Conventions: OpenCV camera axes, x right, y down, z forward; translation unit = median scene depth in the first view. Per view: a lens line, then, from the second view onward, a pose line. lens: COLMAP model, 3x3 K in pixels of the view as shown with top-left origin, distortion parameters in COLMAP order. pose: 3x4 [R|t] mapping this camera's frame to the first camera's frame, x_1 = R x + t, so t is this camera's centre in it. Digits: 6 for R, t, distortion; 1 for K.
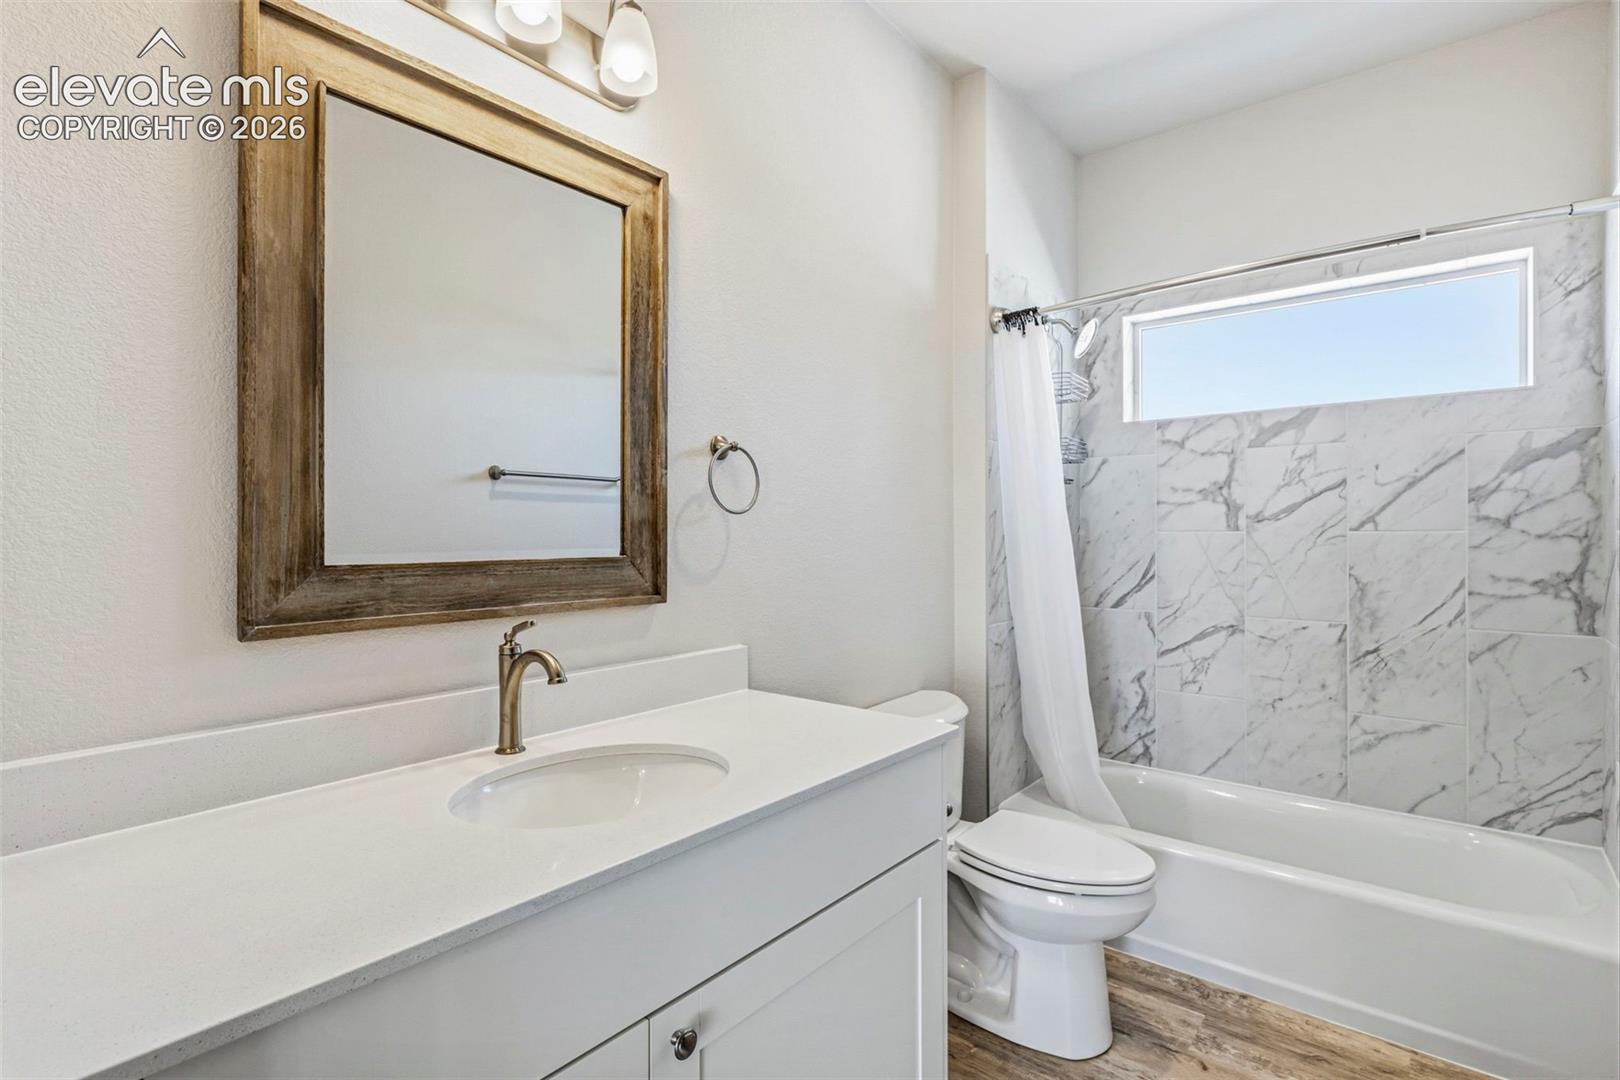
lens RADIAL K [[774.5, 0, 810.9], [0, 774.5, 533.9], [0, 0, 1]] dist [-0.004632, -0.000095]
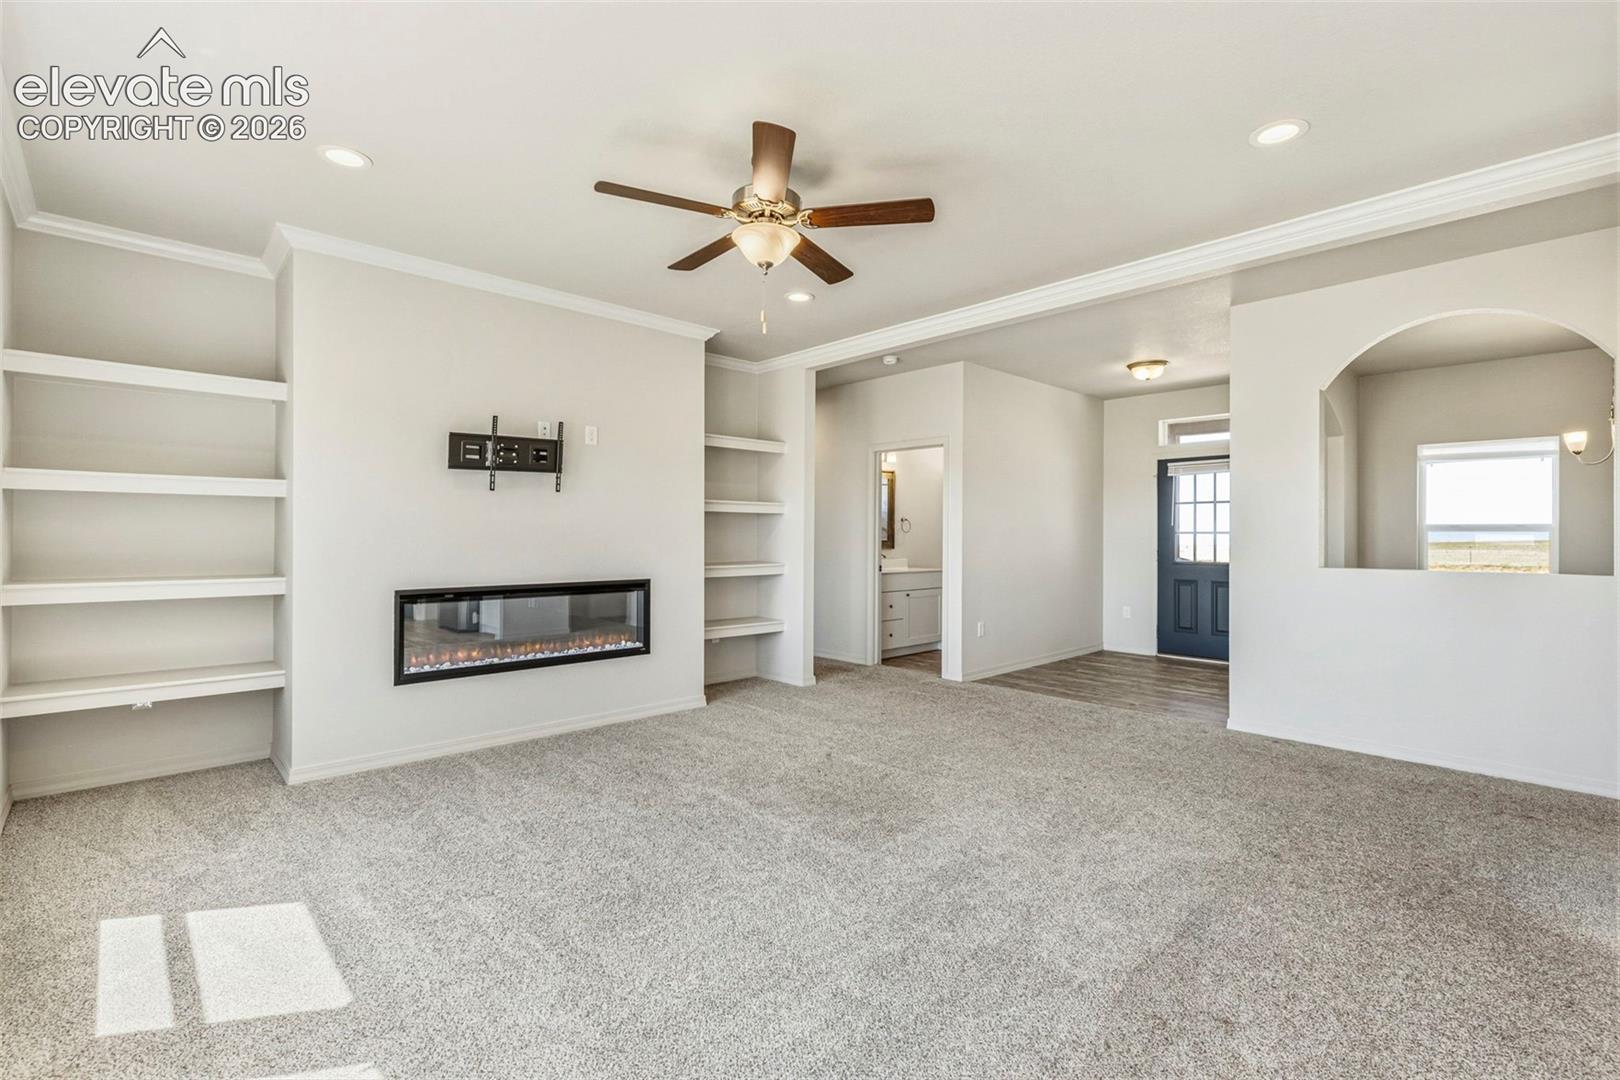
lens RADIAL K [[731.5, 0, 810.0], [0, 731.5, 529.8], [0, 0, 1]] dist [-0.000235, -0.000151]
pose [[0.992387, 0.003166, -0.123114, -0.143962], [-0.004386, 0.999944, -0.009639, 0.005835], [0.123077, 0.010105, 0.992346, -4.235488]]
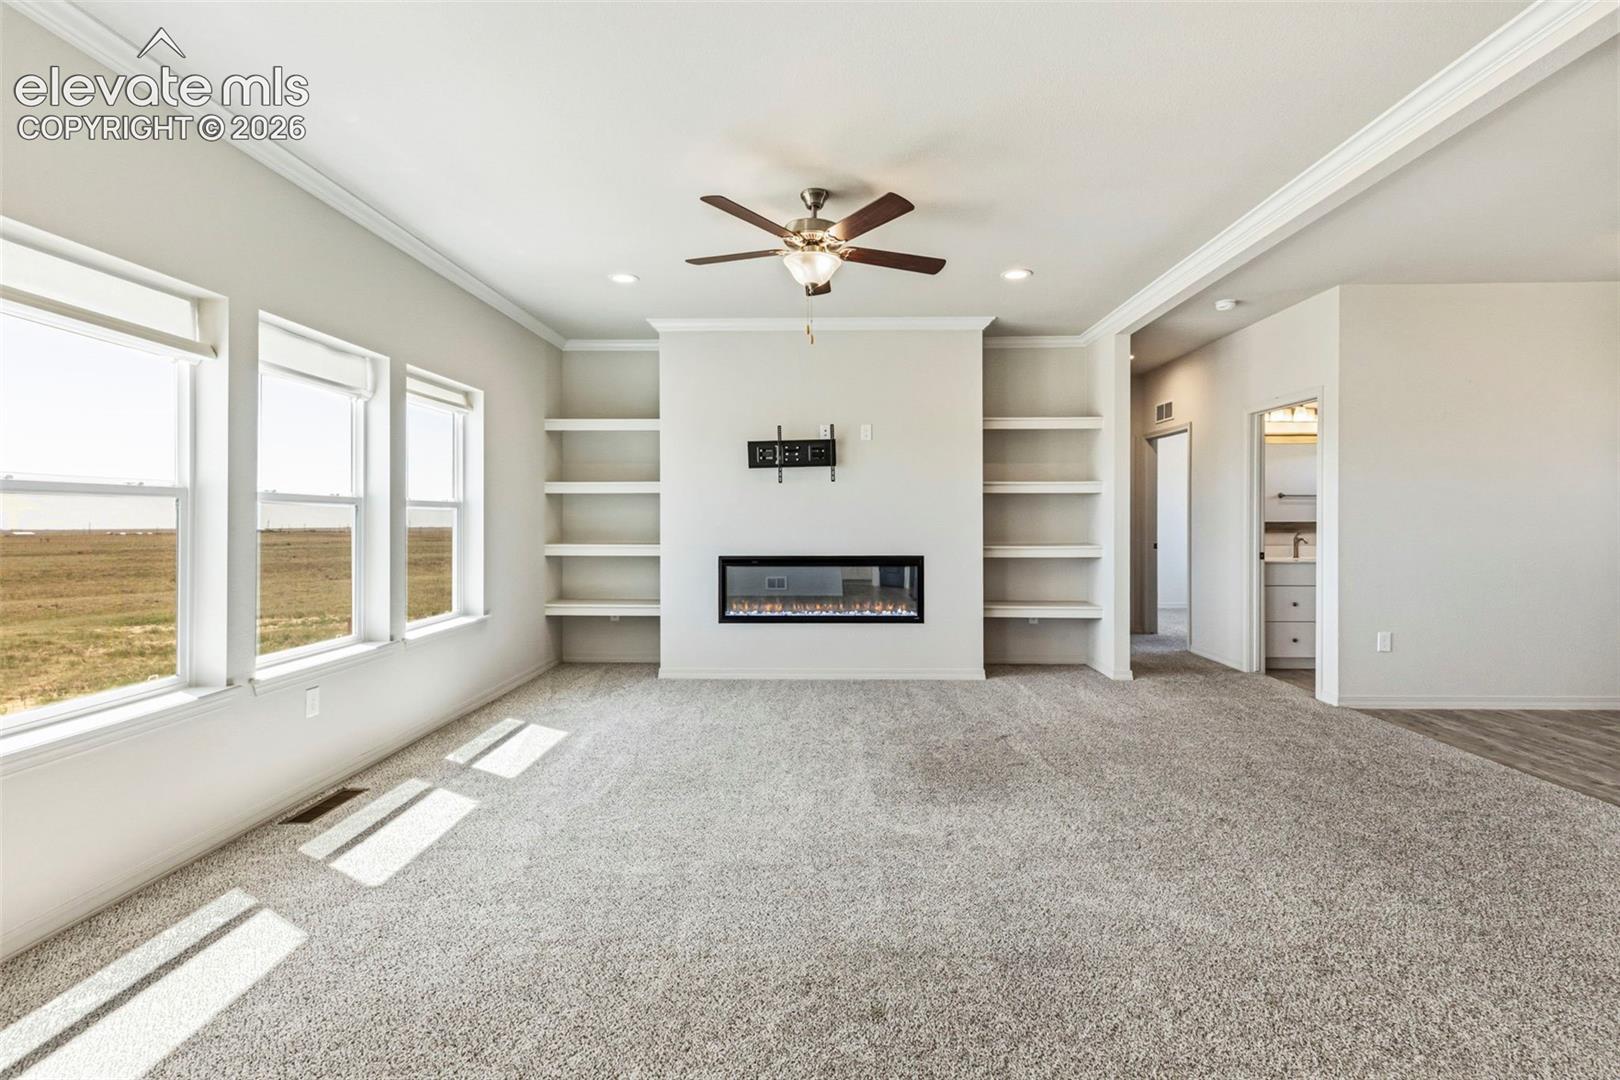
lens RADIAL K [[732.4, 0, 811.6], [0, 732.4, 519.2], [0, 0, 1]] dist [0.001324, -0.000280]
pose [[0.620079, 0.003228, -0.784532, 1.194551], [-0.000398, 0.999993, 0.003801, 0.002261], [0.784539, -0.002045, 0.620076, -3.782897]]
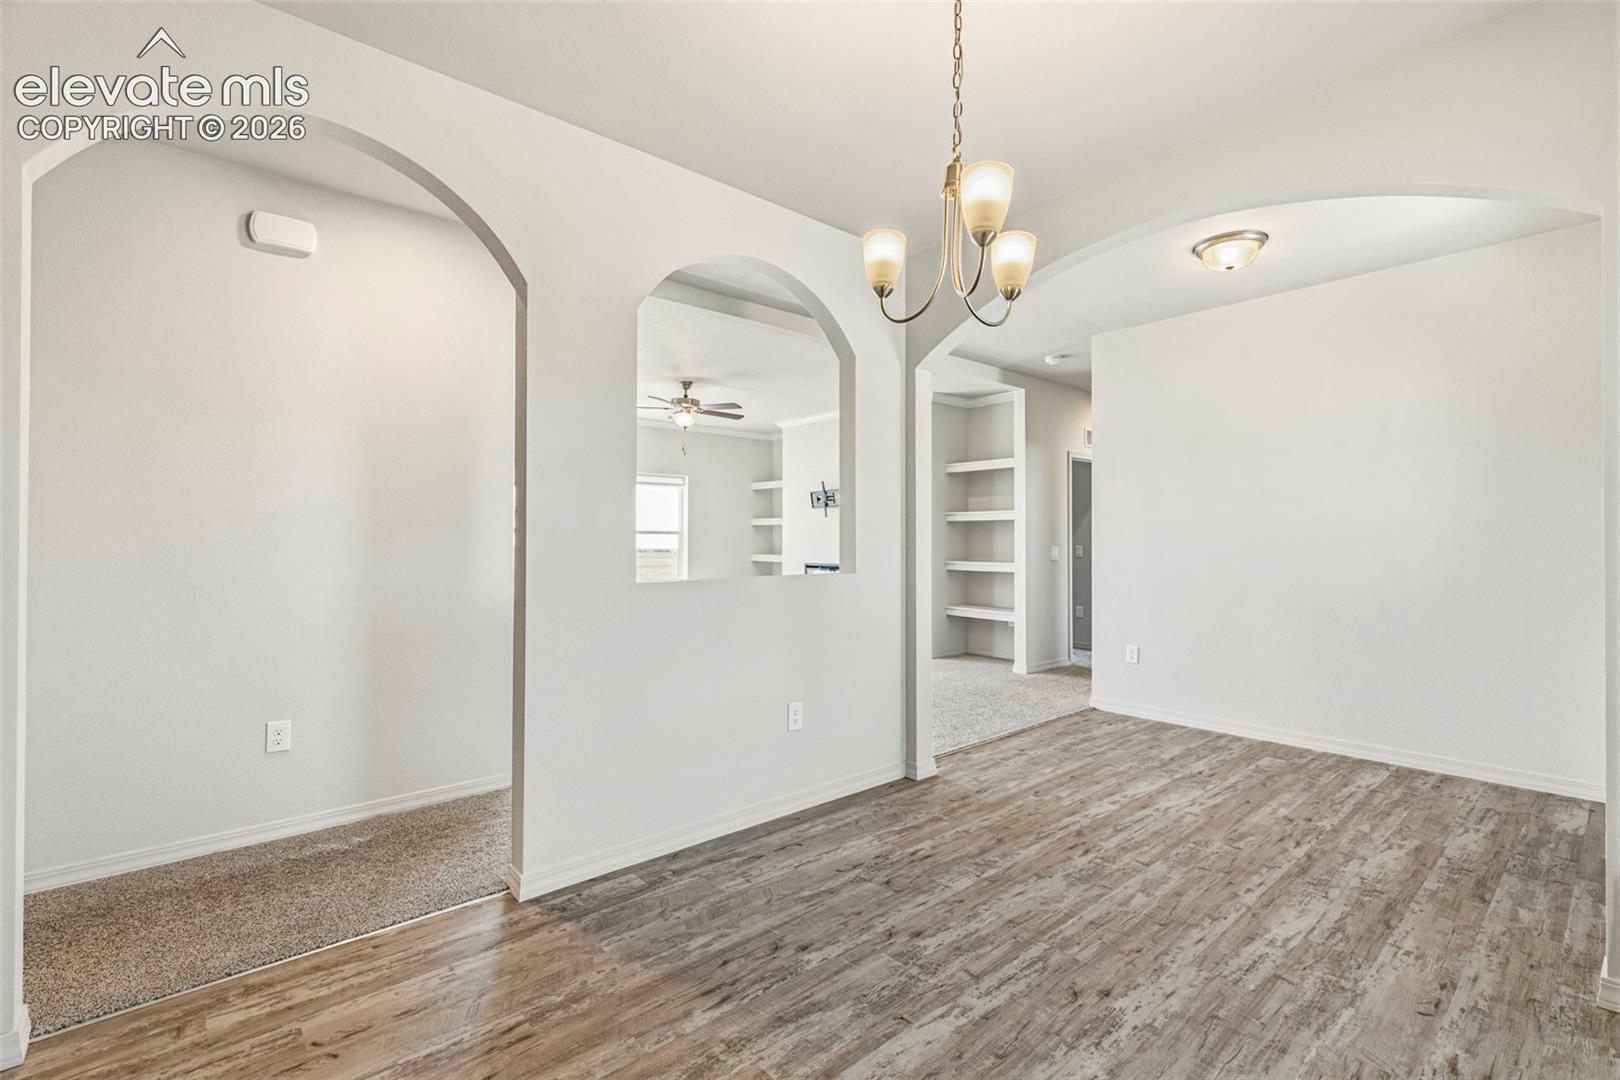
lens RADIAL K [[723.2, 0, 812.4], [0, 723.2, 532.2], [0, 0, 1]] dist [0.000112, 0.000114]
pose [[-0.165565, -0.007902, -0.986167, 3.691937], [-0.000690, 0.999969, -0.007897, -0.004899], [0.986199, -0.000627, -0.165565, -0.969657]]
